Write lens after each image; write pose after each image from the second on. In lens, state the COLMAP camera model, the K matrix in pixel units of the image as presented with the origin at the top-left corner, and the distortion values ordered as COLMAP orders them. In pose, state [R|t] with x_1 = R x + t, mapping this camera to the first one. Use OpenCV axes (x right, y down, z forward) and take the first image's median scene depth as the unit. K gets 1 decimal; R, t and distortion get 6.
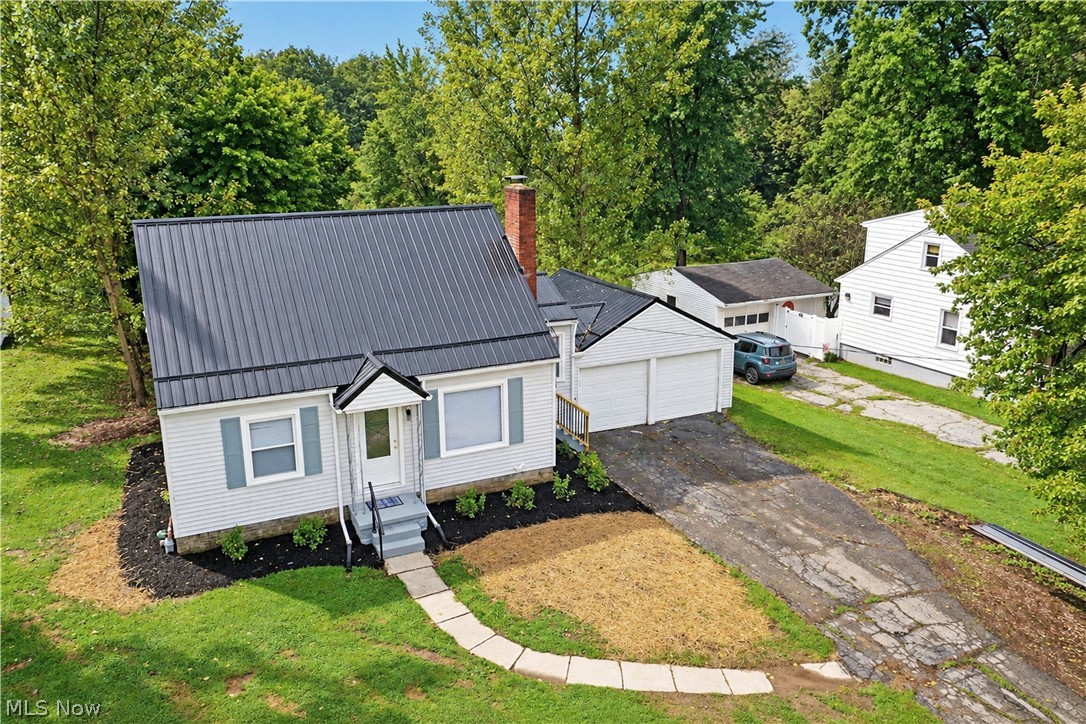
lens RADIAL K [[839.6, 0, 563.7], [0, 839.6, 360.2], [0, 0, 1]] dist [0.048940, 0.003232]
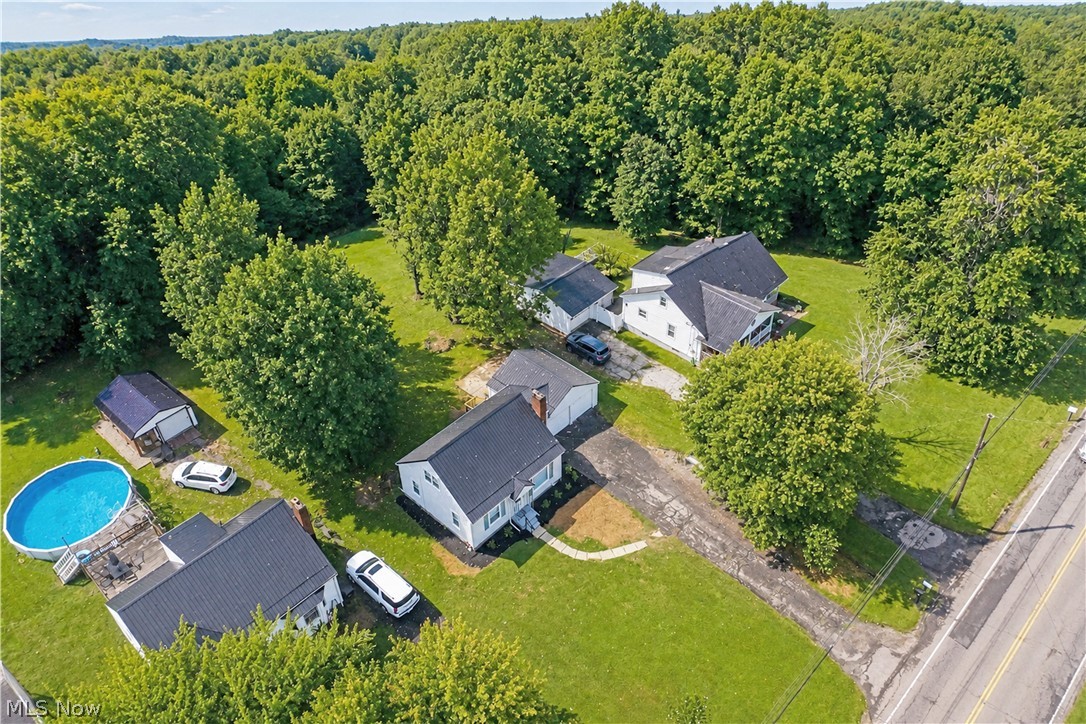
lens RADIAL K [[839.6, 0, 563.7], [0, 839.6, 360.2], [0, 0, 1]] dist [0.048940, 0.003232]
pose [[0.930726, -0.239825, 0.276104, -0.825084], [0.079955, 0.870137, 0.486280, -1.908333], [-0.356871, -0.430518, 0.829034, -1.466348]]
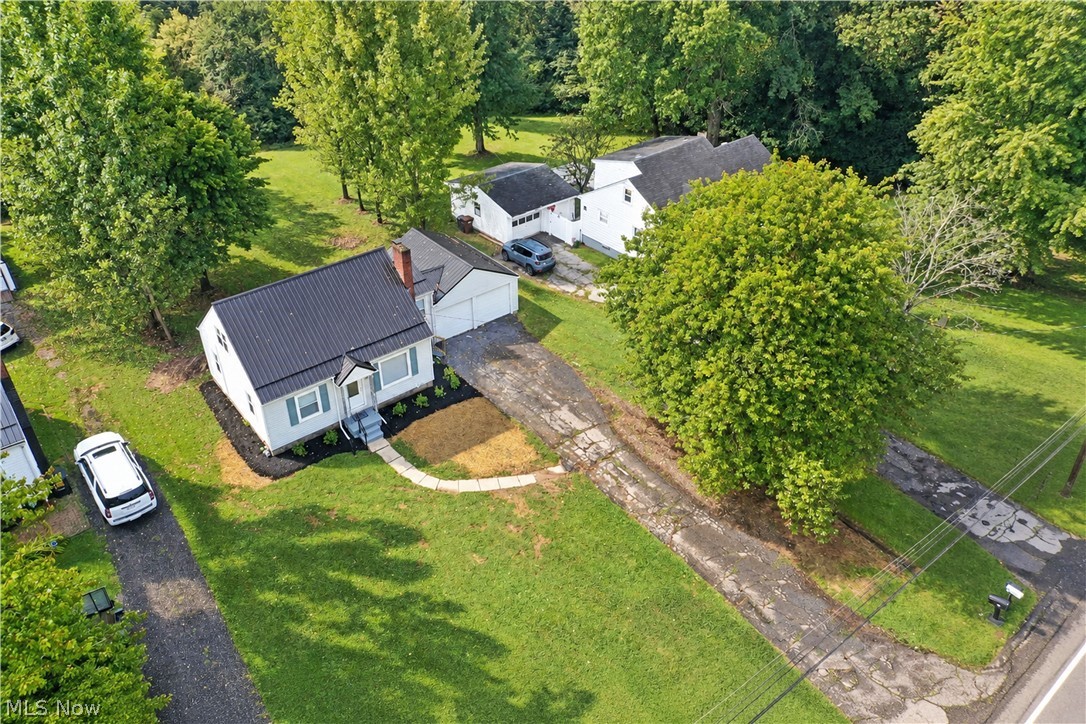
lens RADIAL K [[768.0, 0, 515.1], [0, 768.0, 328.4], [0, 0, 1]] dist [0.033407, 0.001871]
pose [[0.981495, -0.120859, 0.148526, -0.091285], [0.066723, 0.942895, 0.326338, -0.672030], [-0.179486, -0.310390, 0.933511, -0.853184]]
